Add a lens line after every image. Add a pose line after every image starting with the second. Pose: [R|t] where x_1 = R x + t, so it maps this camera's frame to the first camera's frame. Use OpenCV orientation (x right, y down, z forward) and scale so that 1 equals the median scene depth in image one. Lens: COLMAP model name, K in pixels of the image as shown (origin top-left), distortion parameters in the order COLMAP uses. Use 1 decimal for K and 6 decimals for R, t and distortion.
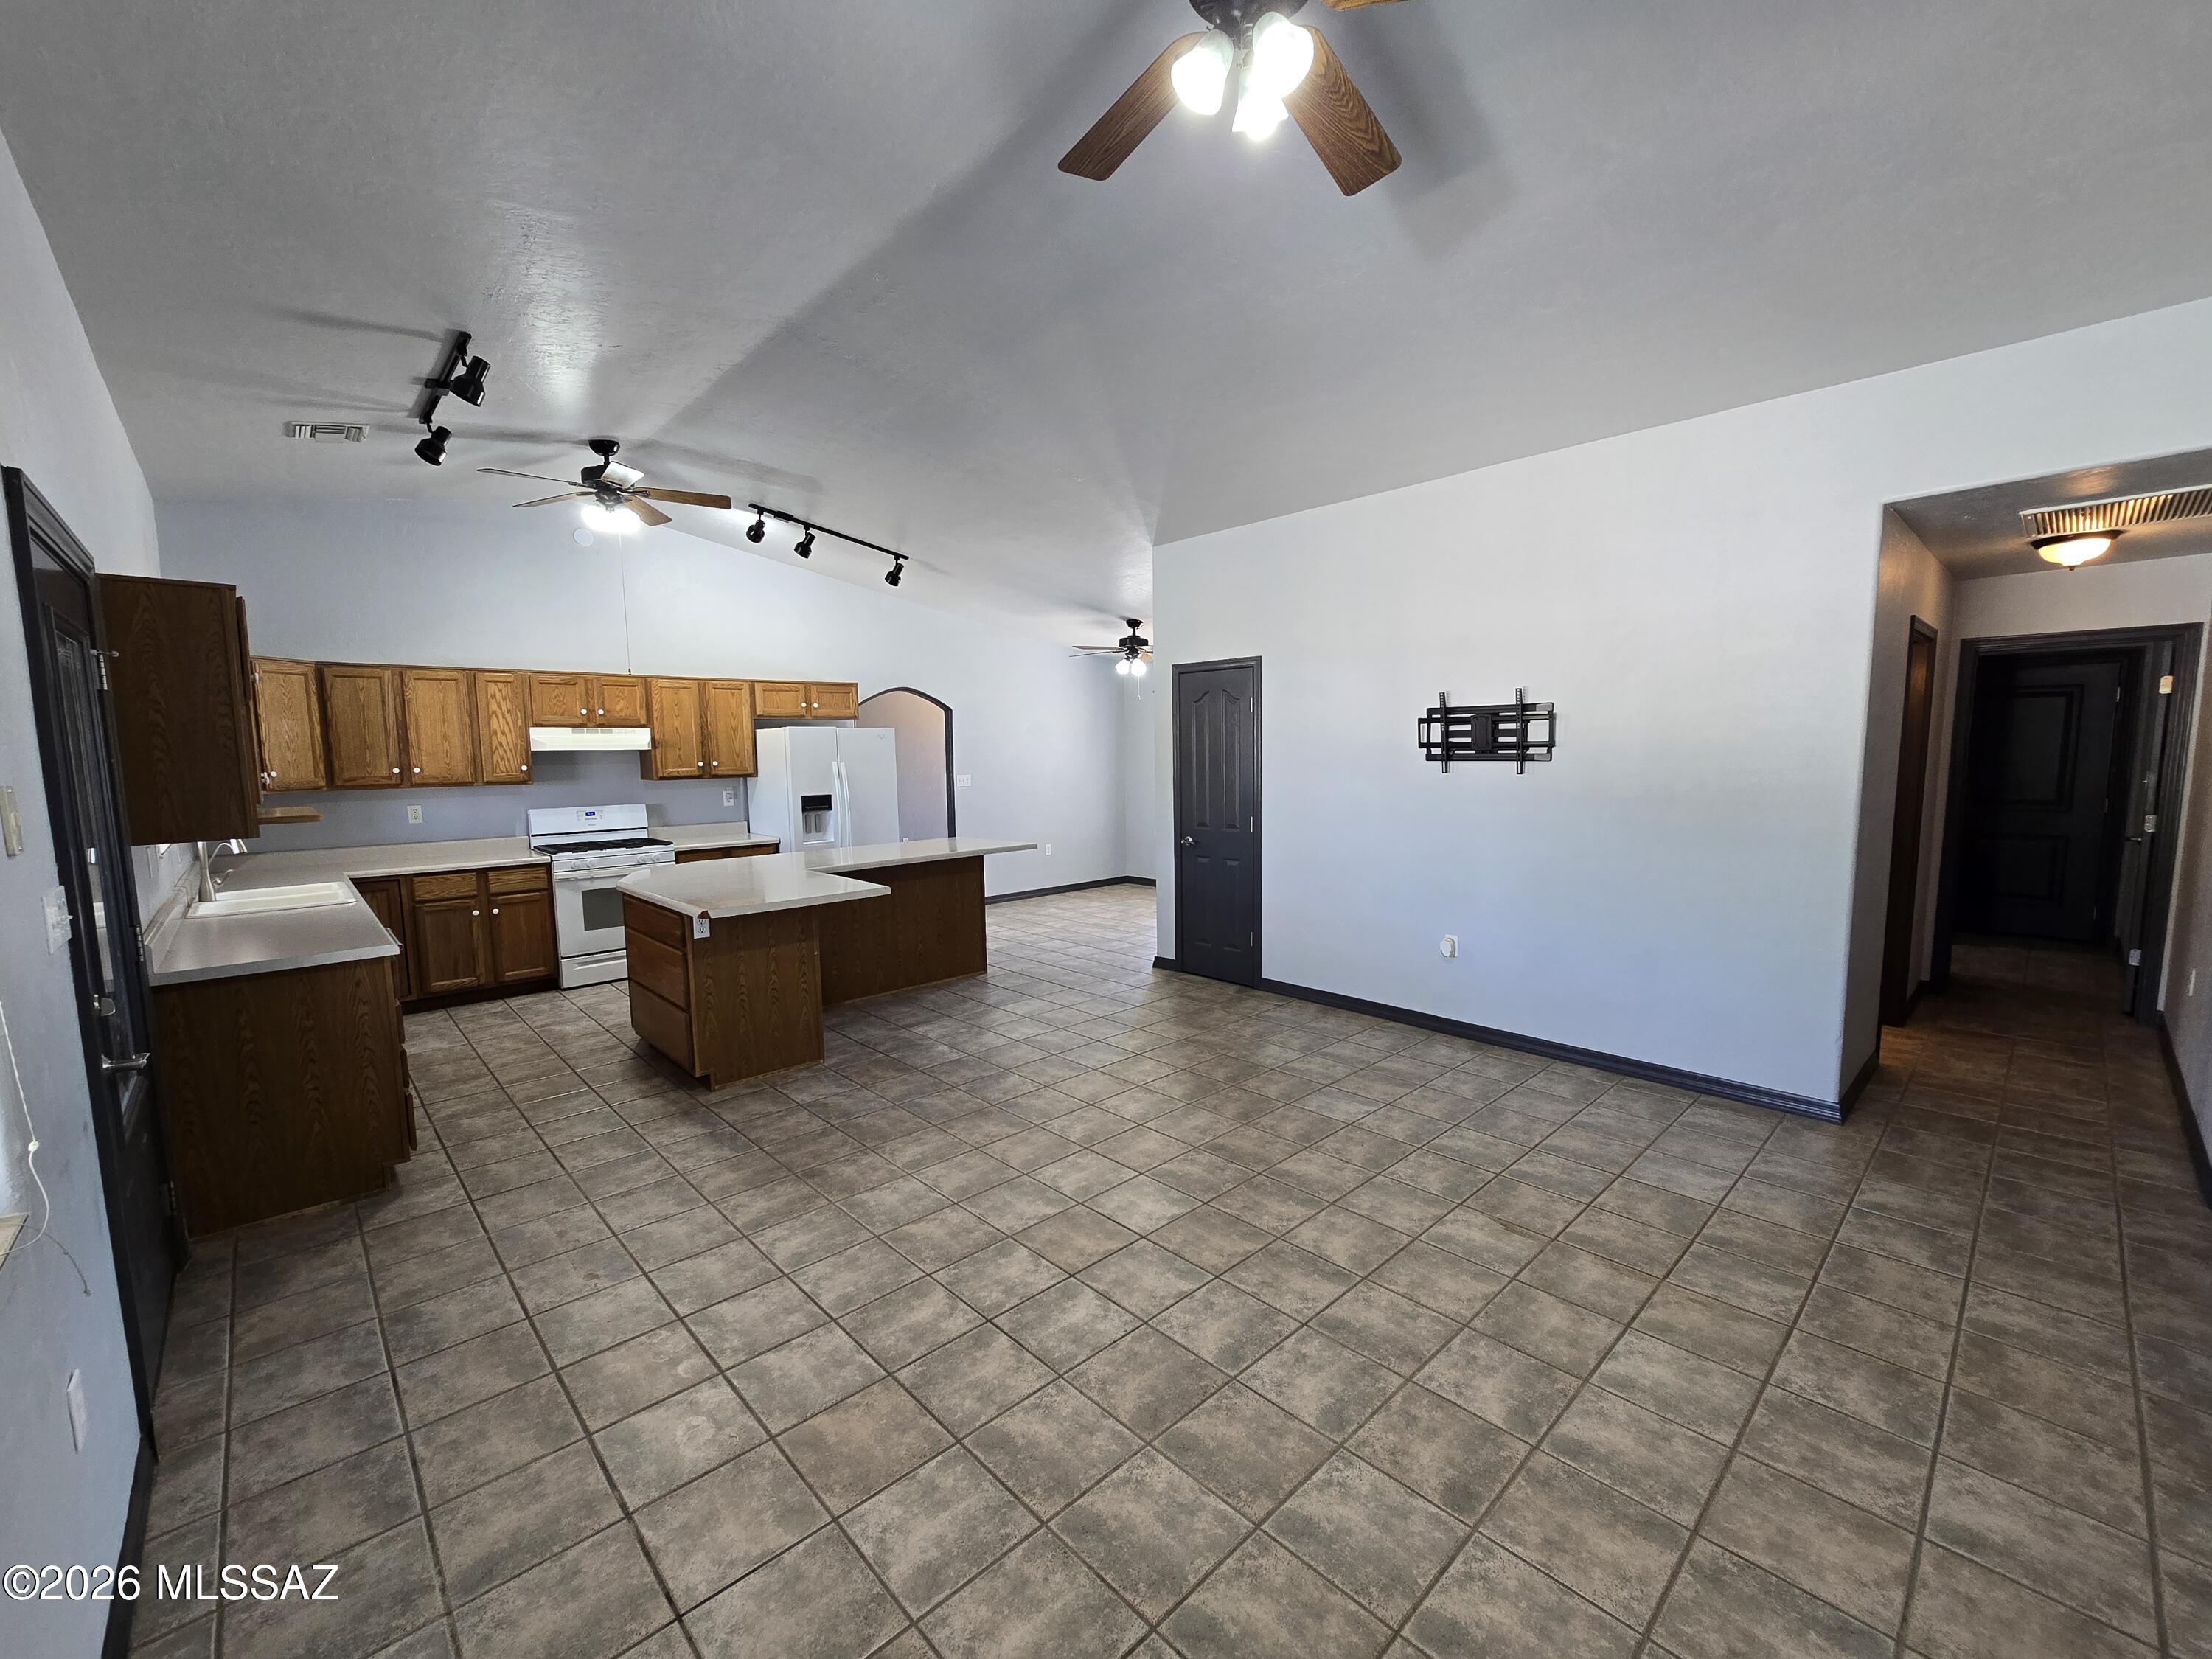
lens RADIAL K [[900.7, 0, 1097.1], [0, 900.7, 844.5], [0, 0, 1]] dist [-0.004665, 0.001023]
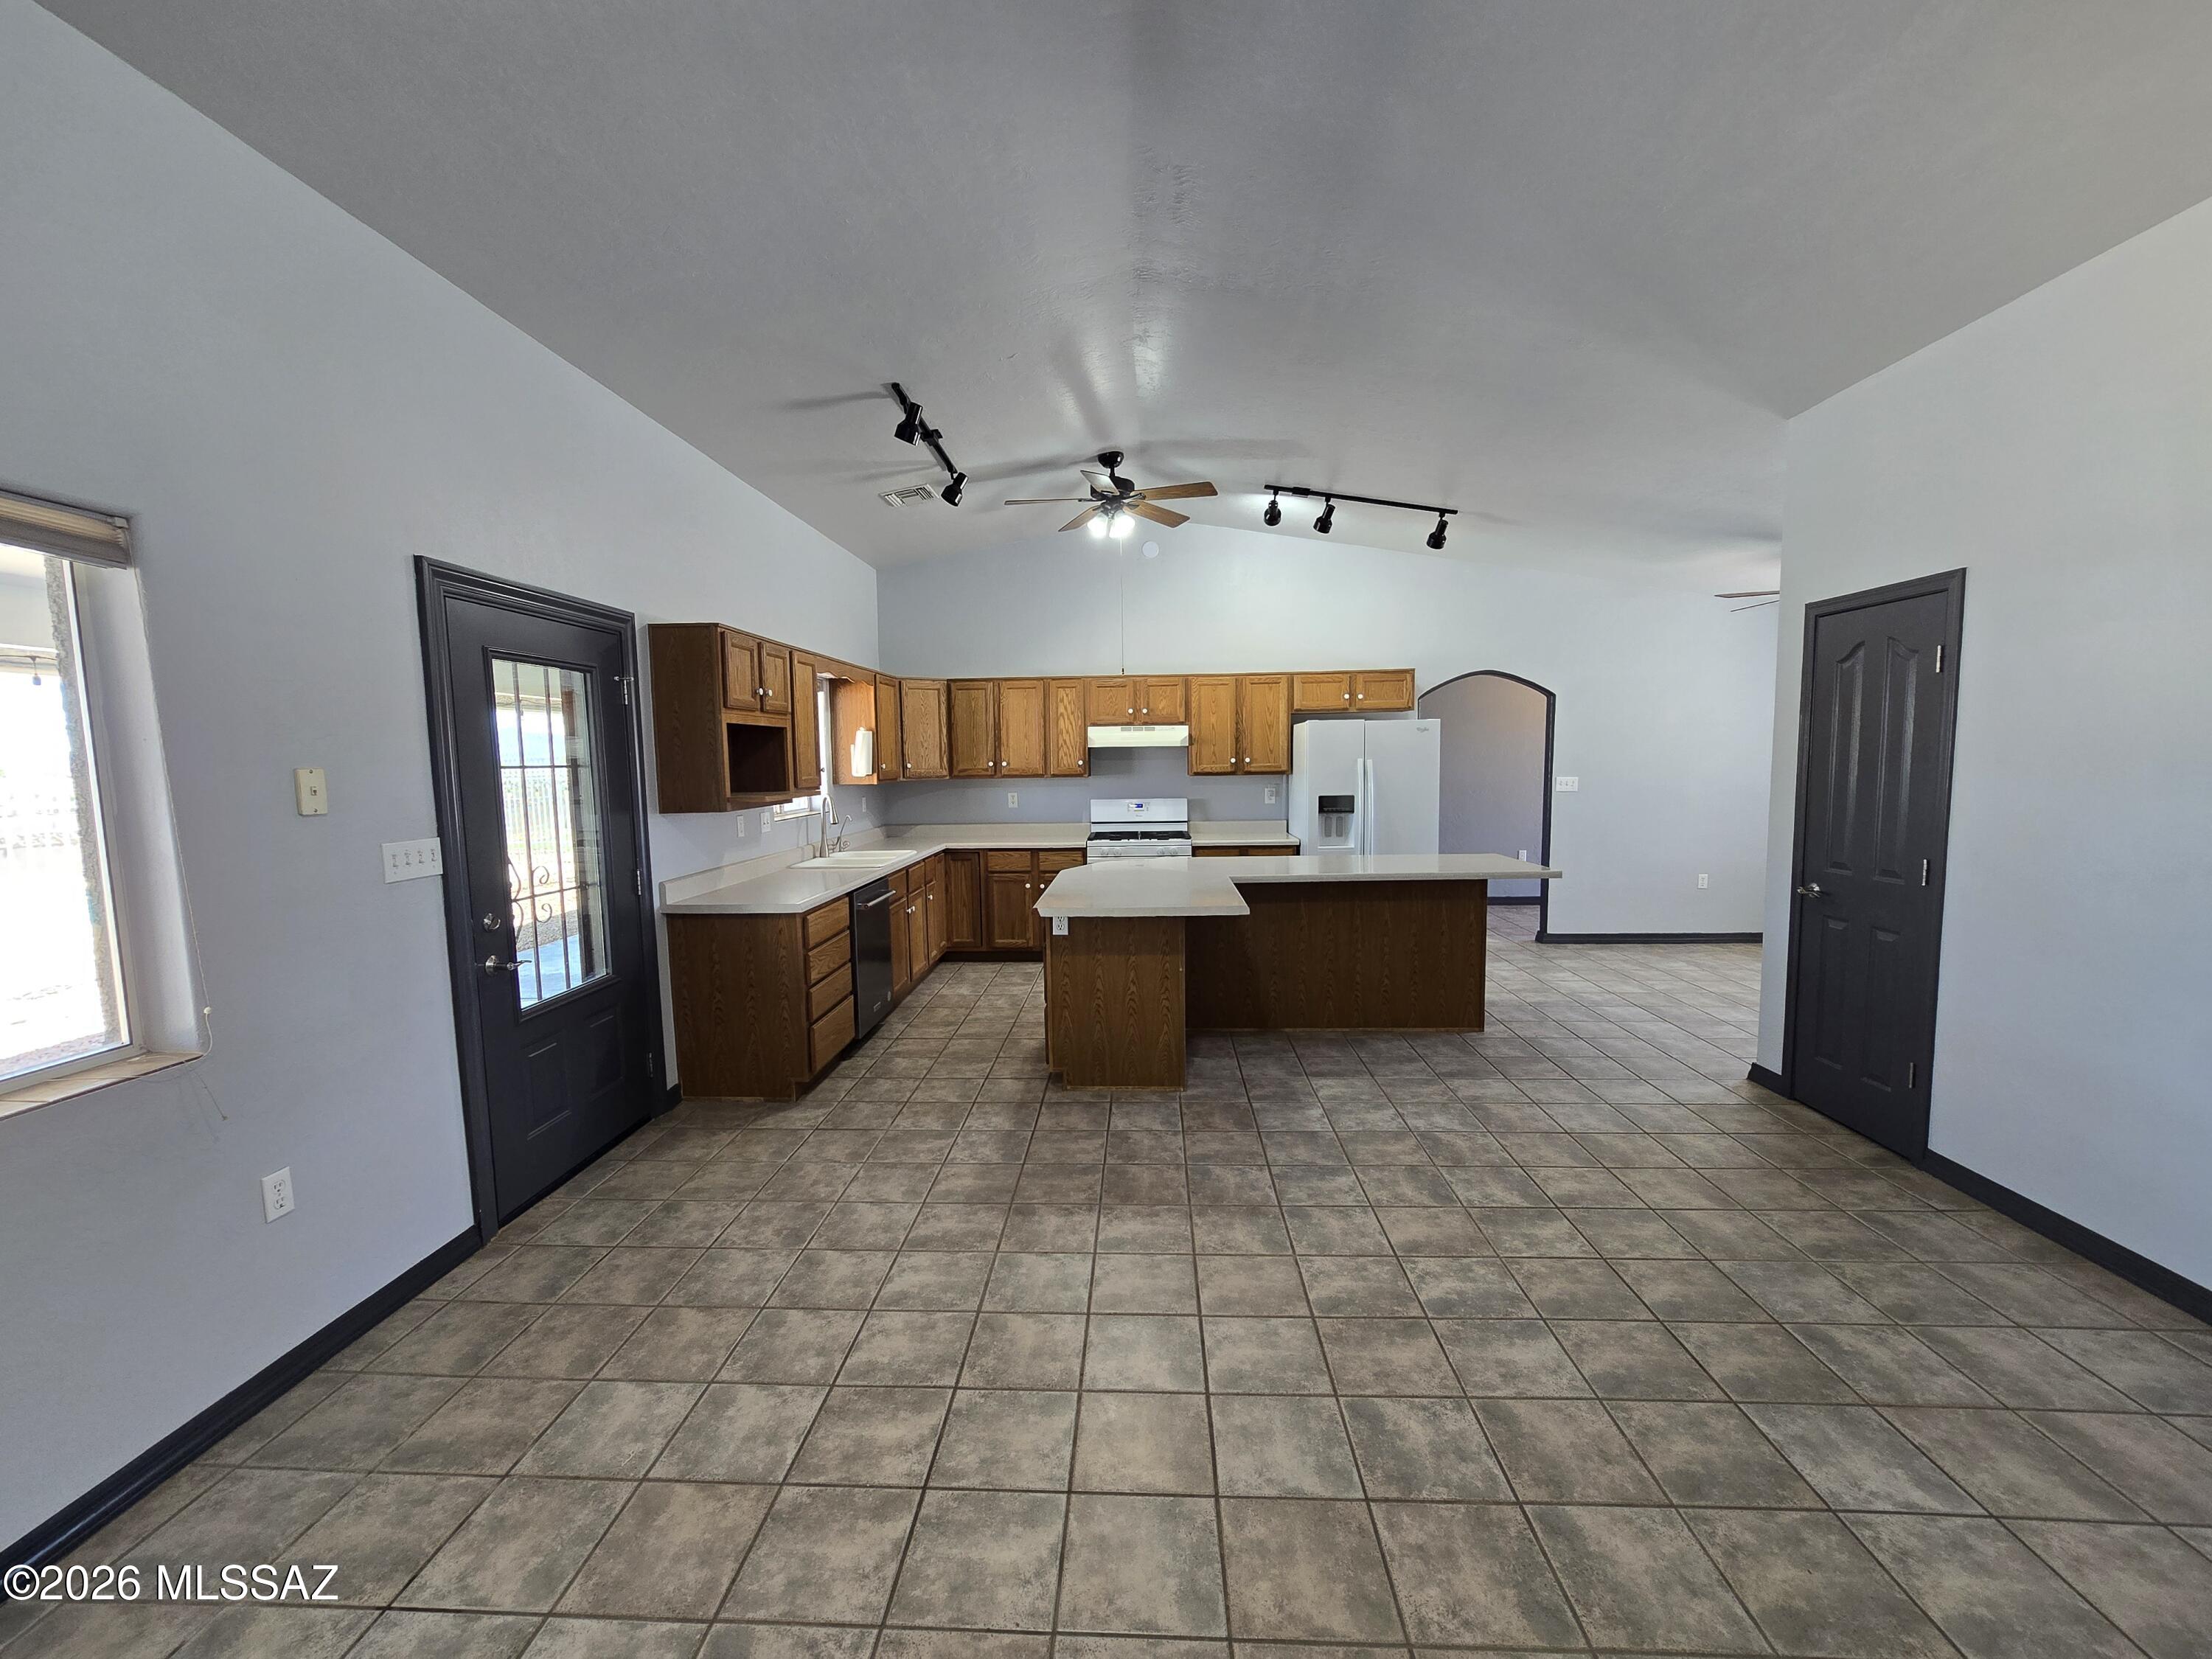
lens RADIAL K [[900.7, 0, 1097.1], [0, 900.7, 844.5], [0, 0, 1]] dist [-0.004665, 0.001023]
pose [[0.696126, 0.072153, -0.714284, 0.234410], [-0.070676, 0.996991, 0.031832, -0.023779], [0.714432, 0.028324, 0.699131, 0.267999]]
